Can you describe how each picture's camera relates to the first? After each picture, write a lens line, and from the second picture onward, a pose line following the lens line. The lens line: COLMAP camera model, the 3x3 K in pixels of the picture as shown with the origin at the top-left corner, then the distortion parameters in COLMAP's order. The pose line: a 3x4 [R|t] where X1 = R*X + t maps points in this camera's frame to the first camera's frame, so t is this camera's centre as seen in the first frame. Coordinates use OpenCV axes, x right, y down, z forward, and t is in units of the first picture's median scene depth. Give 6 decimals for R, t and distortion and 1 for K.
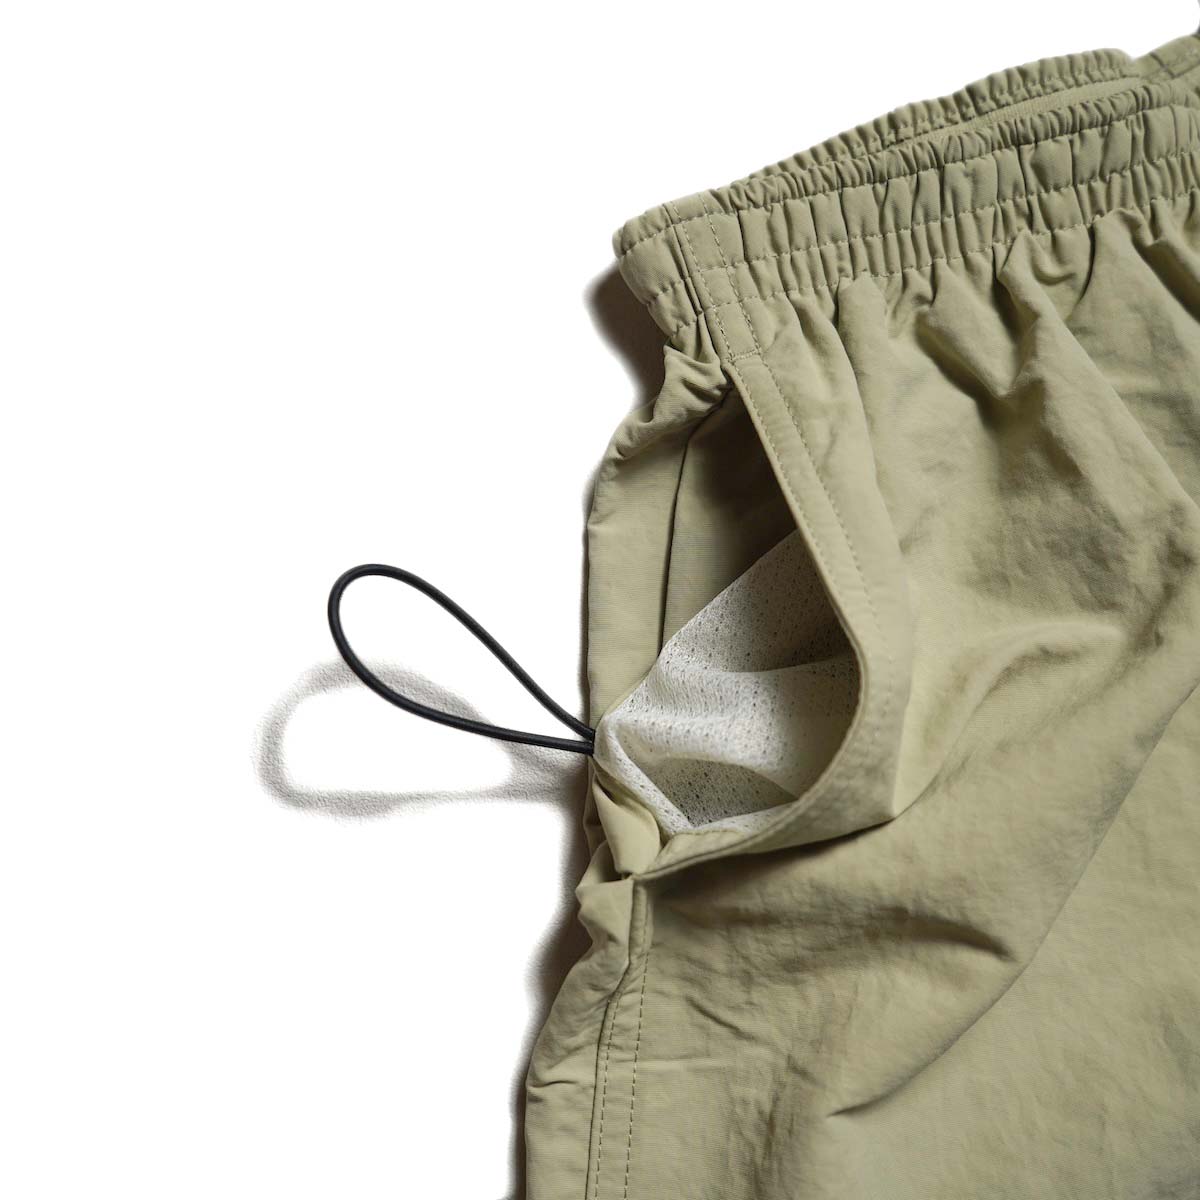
lens RADIAL K [[1331.3, 0, 600.0], [0, 1331.3, 600.0], [0, 0, 1]] dist [-0.014631, 0.017351]
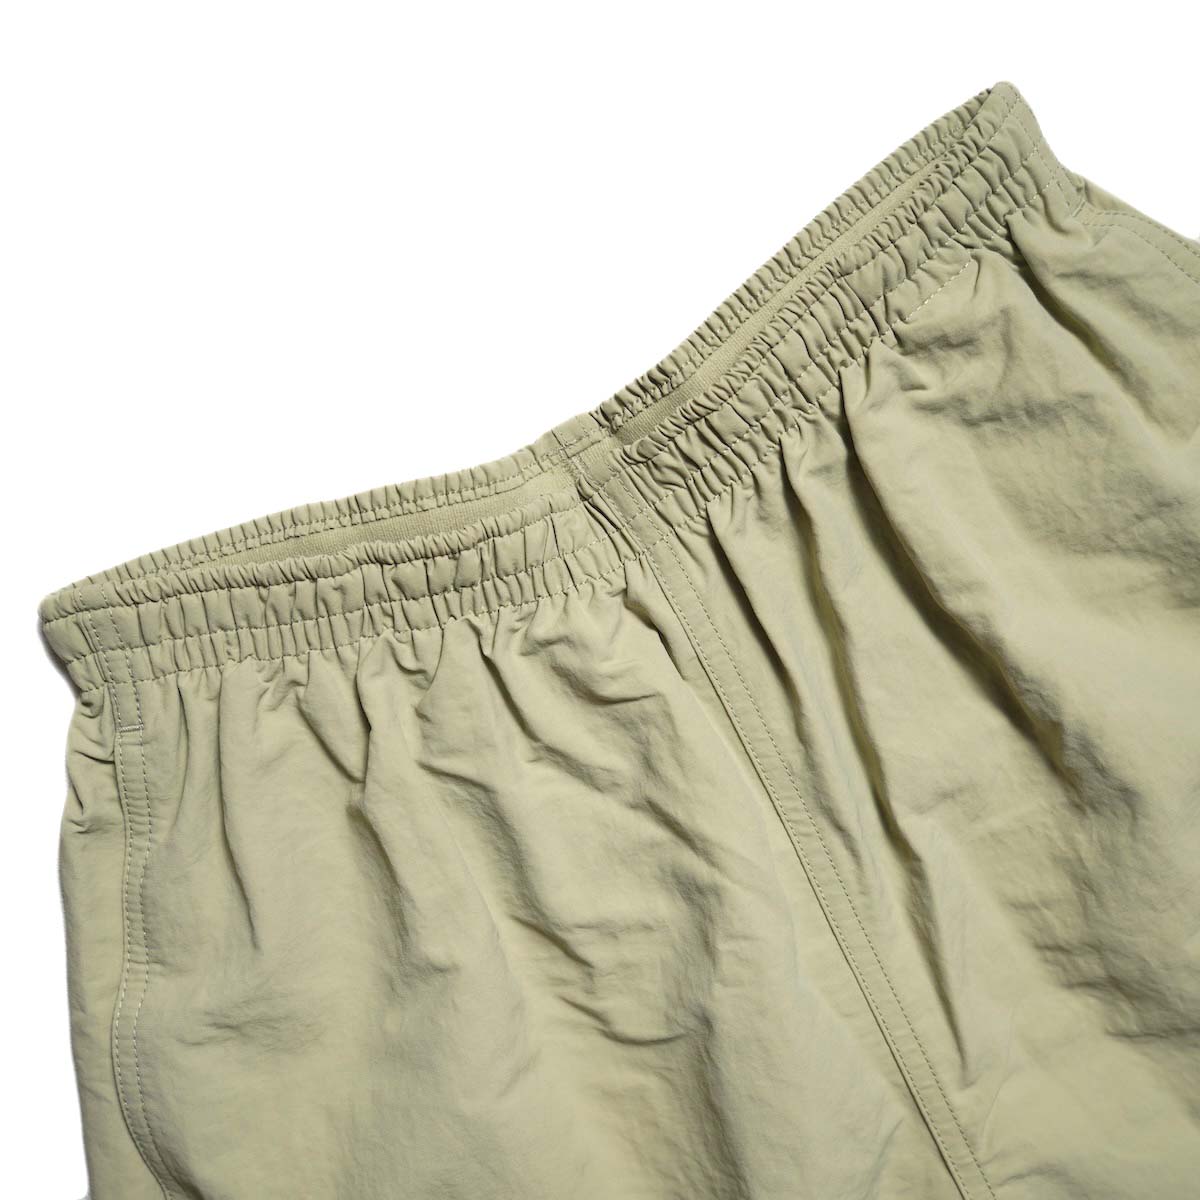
lens RADIAL K [[1331.3, 0, 600.0], [0, 1331.3, 600.0], [0, 0, 1]] dist [-0.014631, 0.017351]
pose [[0.991874, 0.062384, 0.110879, 0.375360], [-0.075449, 0.990162, 0.117838, -0.461338], [-0.102437, -0.125246, 0.986823, -0.194238]]
